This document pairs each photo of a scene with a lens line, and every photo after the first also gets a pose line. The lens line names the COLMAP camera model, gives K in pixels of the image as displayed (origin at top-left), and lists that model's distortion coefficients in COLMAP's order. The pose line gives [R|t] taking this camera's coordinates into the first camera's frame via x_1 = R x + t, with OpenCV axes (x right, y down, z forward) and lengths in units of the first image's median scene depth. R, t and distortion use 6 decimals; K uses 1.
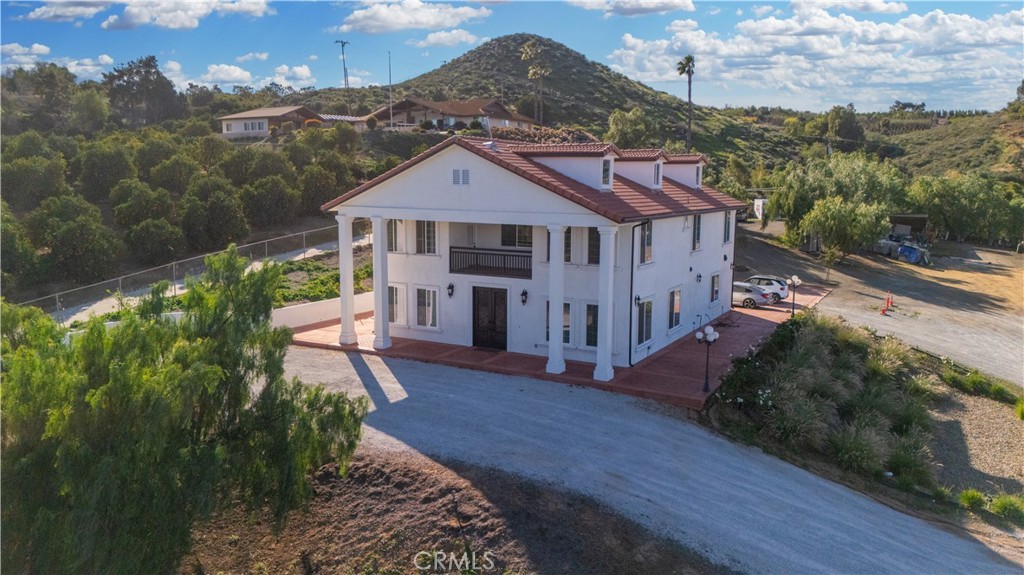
lens RADIAL K [[753.2, 0, 512.1], [0, 753.2, 288.1], [0, 0, 1]] dist [0.056419, -0.044160]
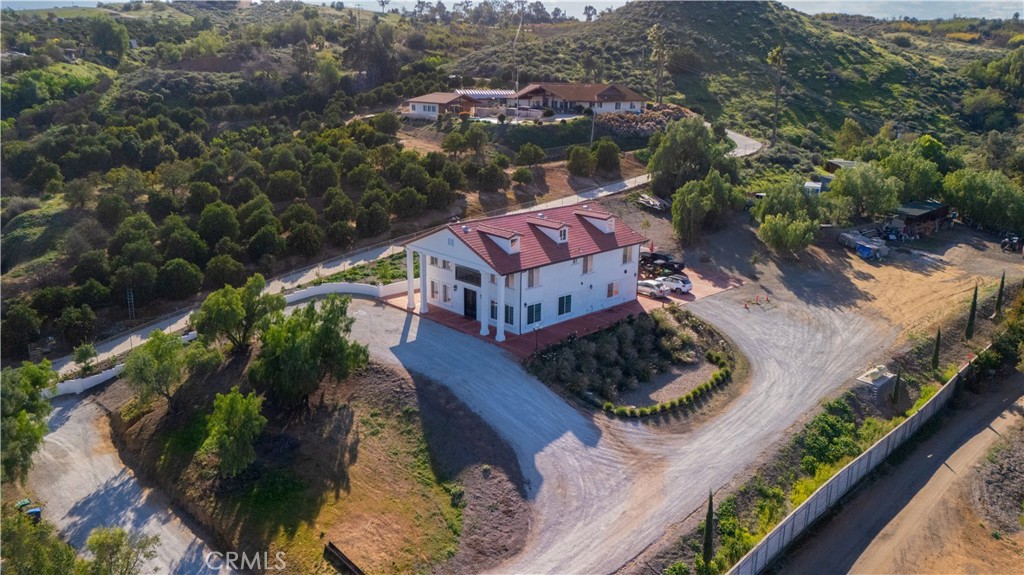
lens RADIAL K [[753.2, 0, 510.6], [0, 753.2, 283.5], [0, 0, 1]] dist [0.056419, -0.044160]
pose [[0.958550, 0.080786, -0.273230, 0.512804], [-0.044688, 0.989720, 0.135856, -0.241672], [0.281397, -0.118014, 0.952307, -0.759899]]
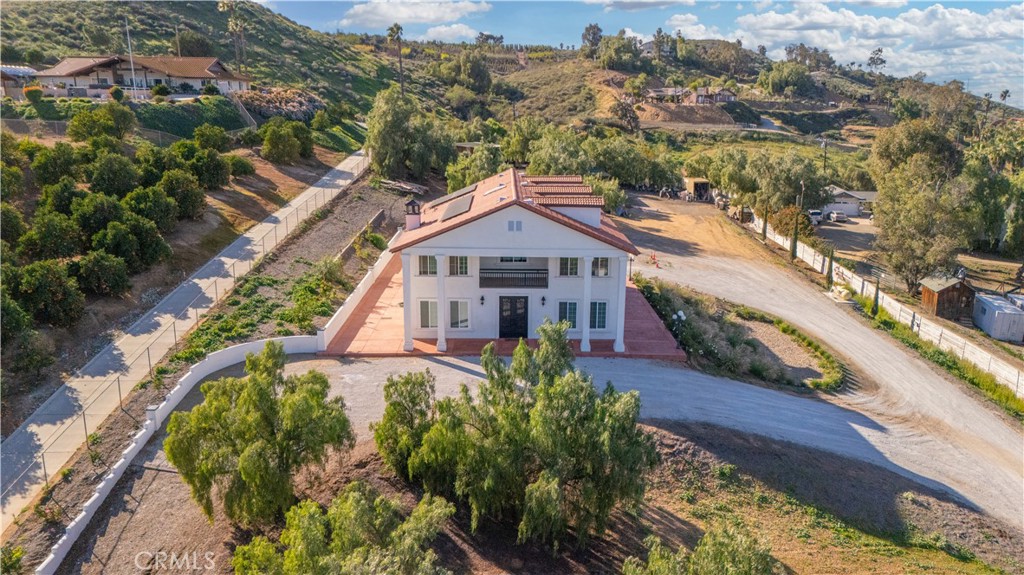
lens RADIAL K [[753.2, 0, 510.9], [0, 753.2, 286.0], [0, 0, 1]] dist [0.056419, -0.044160]
pose [[0.865319, -0.120176, 0.486601, -0.566727], [0.067337, 0.989903, 0.124731, -0.154586], [-0.496678, -0.075165, 0.864674, -0.170430]]
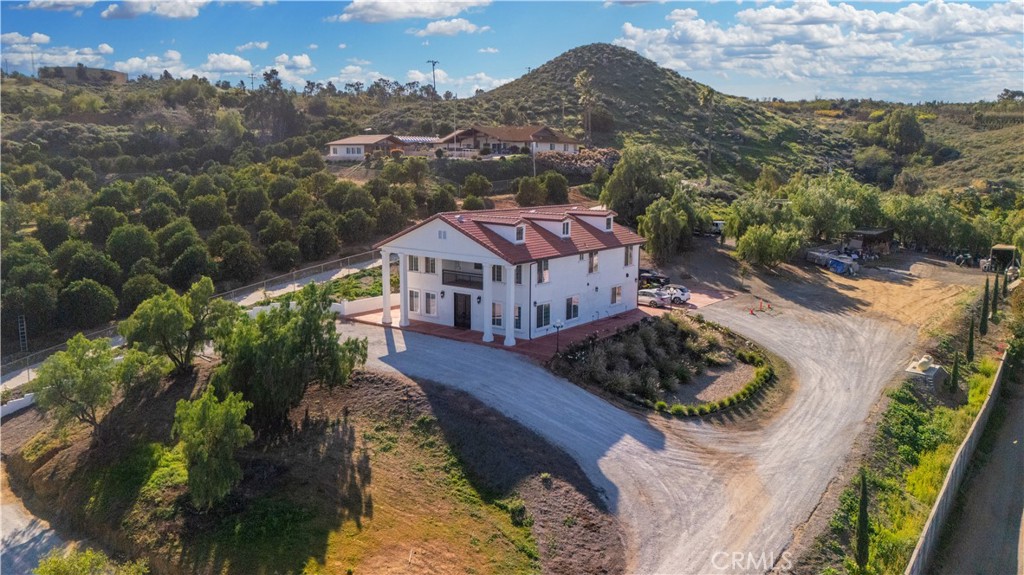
lens RADIAL K [[753.2, 0, 511.6], [0, 753.2, 284.1], [0, 0, 1]] dist [0.056419, -0.044160]
pose [[0.990764, 0.022274, -0.133753, 0.255866], [-0.020001, 0.999632, 0.018309, -0.045966], [0.134112, -0.015464, 0.990846, -0.593531]]
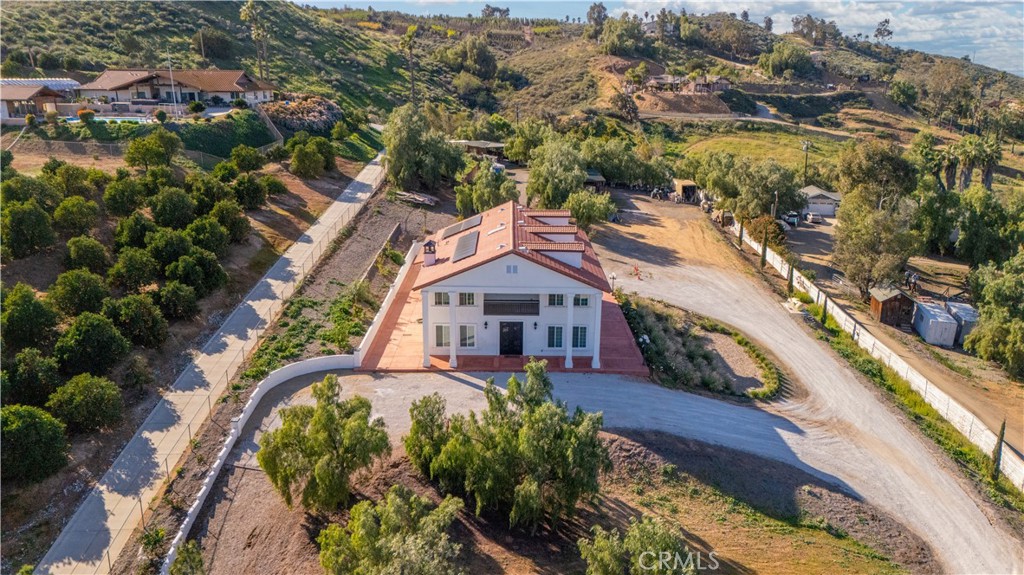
lens RADIAL K [[753.2, 0, 509.9], [0, 753.2, 285.1], [0, 0, 1]] dist [0.056419, -0.044160]
pose [[0.870322, -0.139930, 0.472185, -0.665160], [0.067609, 0.983655, 0.166886, -0.296206], [-0.487820, -0.113321, 0.865558, -0.391642]]
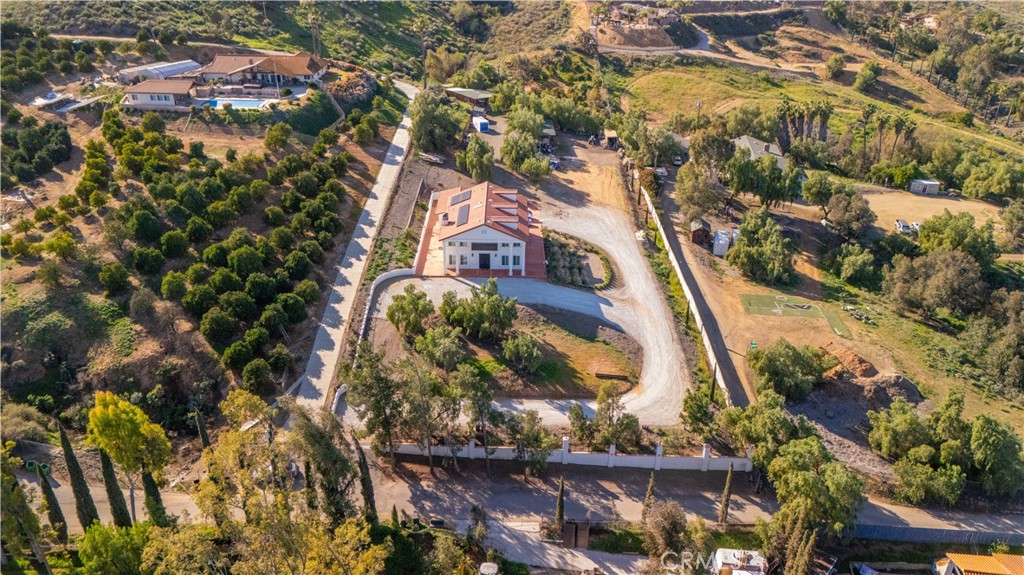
lens RADIAL K [[753.2, 0, 505.0], [0, 753.2, 290.4], [0, 0, 1]] dist [0.056419, -0.044160]
pose [[0.872019, -0.223434, 0.435501, -1.263854], [0.064140, 0.934223, 0.350875, -0.890340], [-0.485252, -0.278037, 0.828991, -1.722542]]
